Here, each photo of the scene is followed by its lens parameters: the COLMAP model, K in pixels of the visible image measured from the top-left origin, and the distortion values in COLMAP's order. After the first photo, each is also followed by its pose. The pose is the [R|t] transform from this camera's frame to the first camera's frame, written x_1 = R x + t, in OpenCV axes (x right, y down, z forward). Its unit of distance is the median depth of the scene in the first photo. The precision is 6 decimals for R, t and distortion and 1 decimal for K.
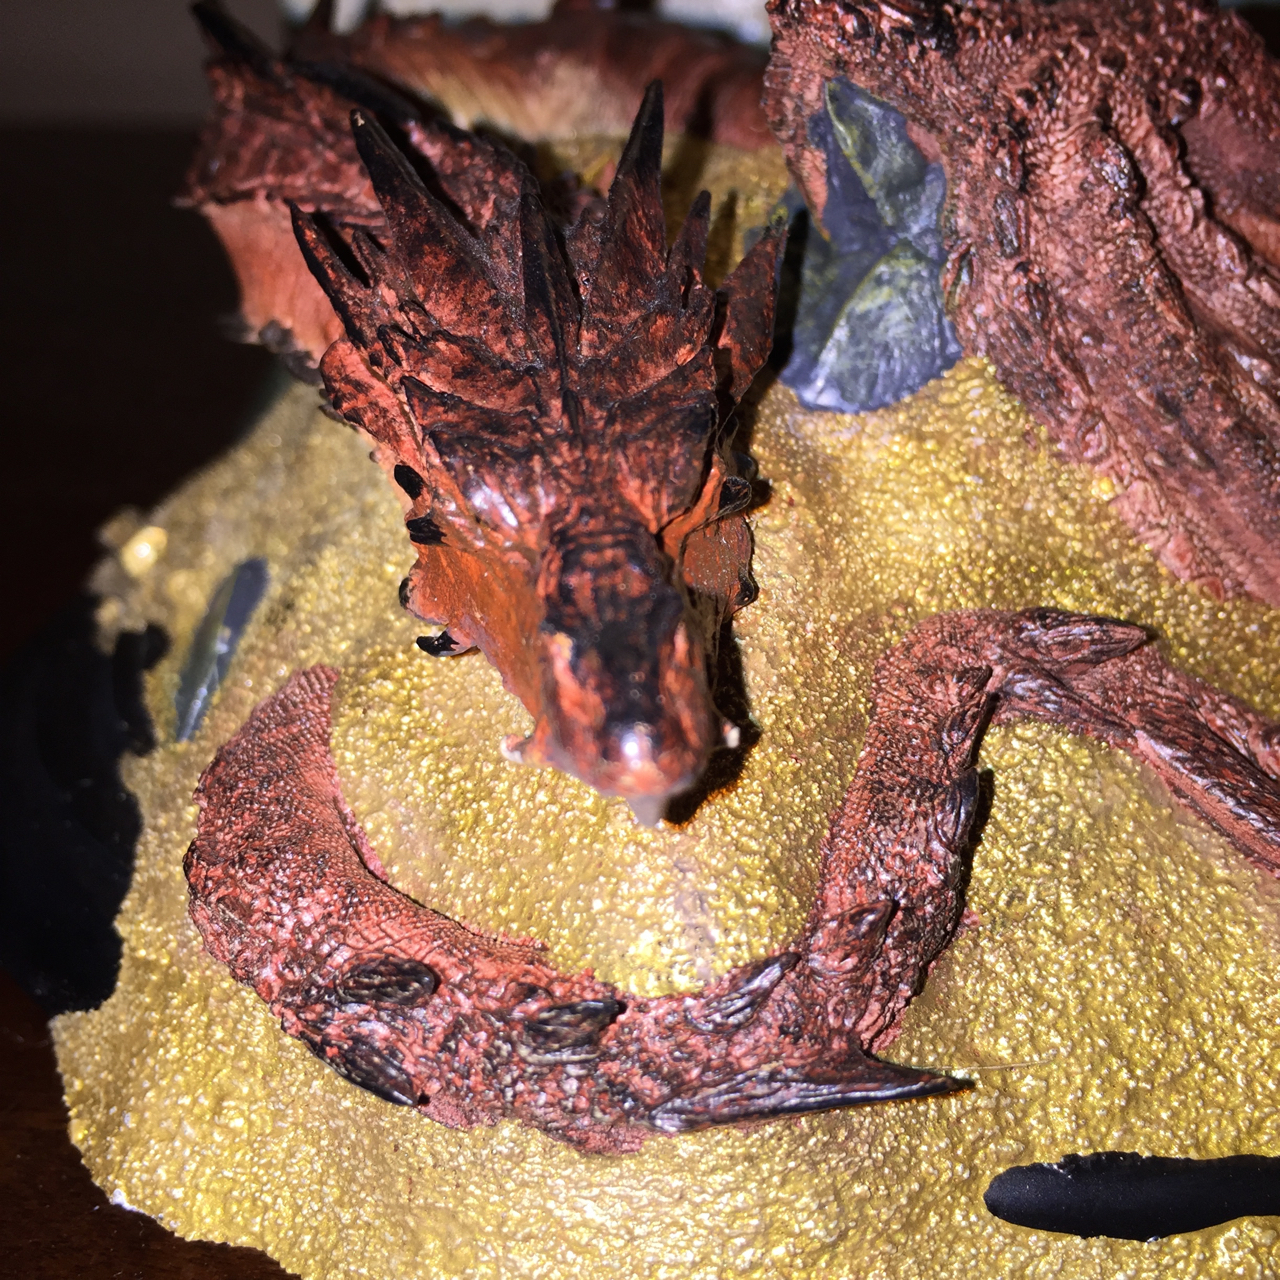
lens RADIAL K [[1510.7, 0, 641.4], [0, 1510.7, 638.5], [0, 0, 1]] dist [-0.006931, 0.000000]
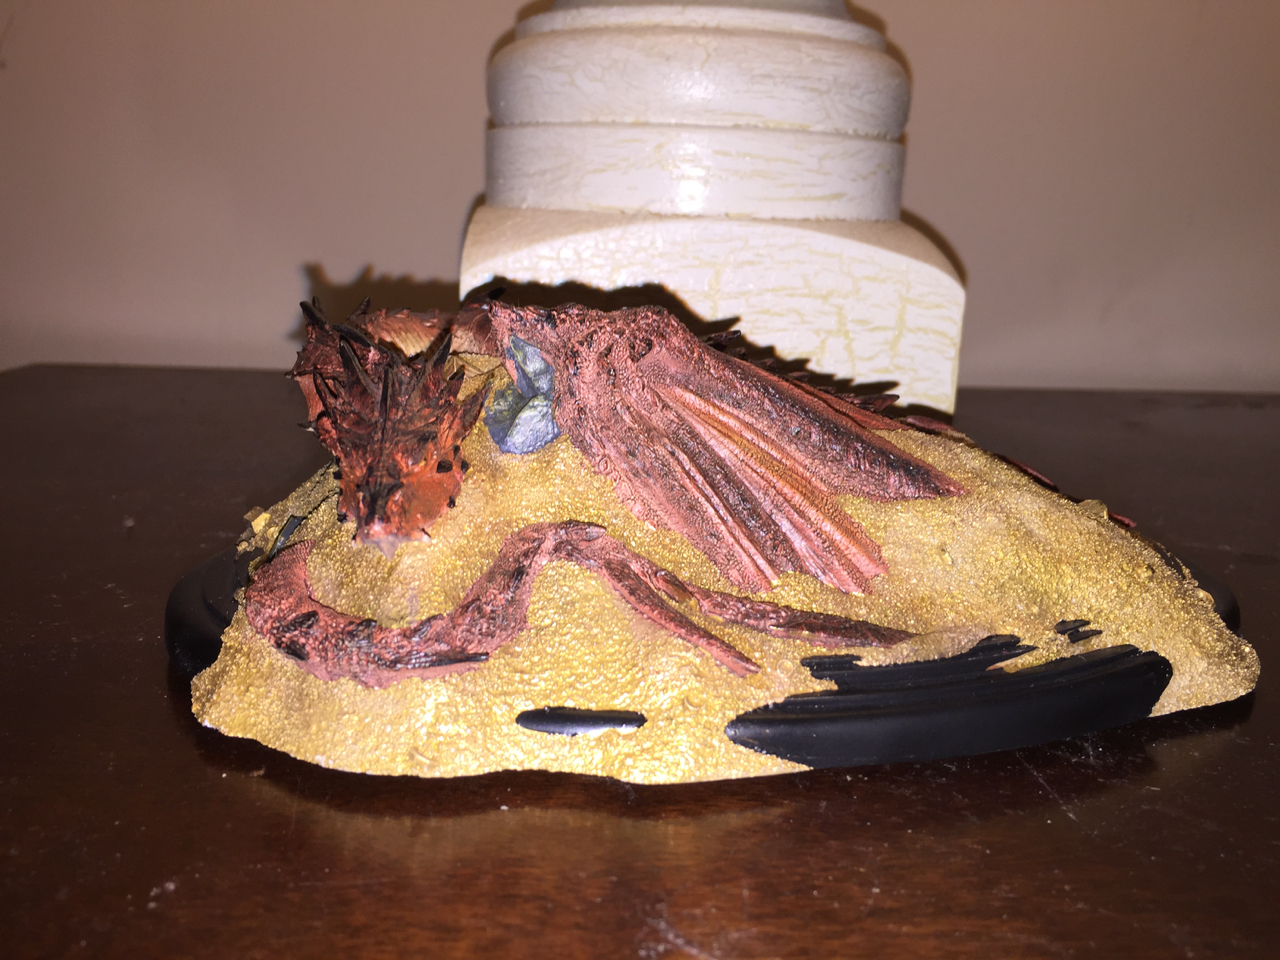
lens RADIAL K [[1089.4, 0, 638.3], [0, 1089.4, 480.2], [0, 0, 1]] dist [-0.010490, -0.004114]
pose [[0.998659, 0.034624, -0.038476, 0.465329], [-0.042654, 0.971600, -0.232752, 0.362973], [0.029325, 0.234081, 0.971775, -0.924345]]
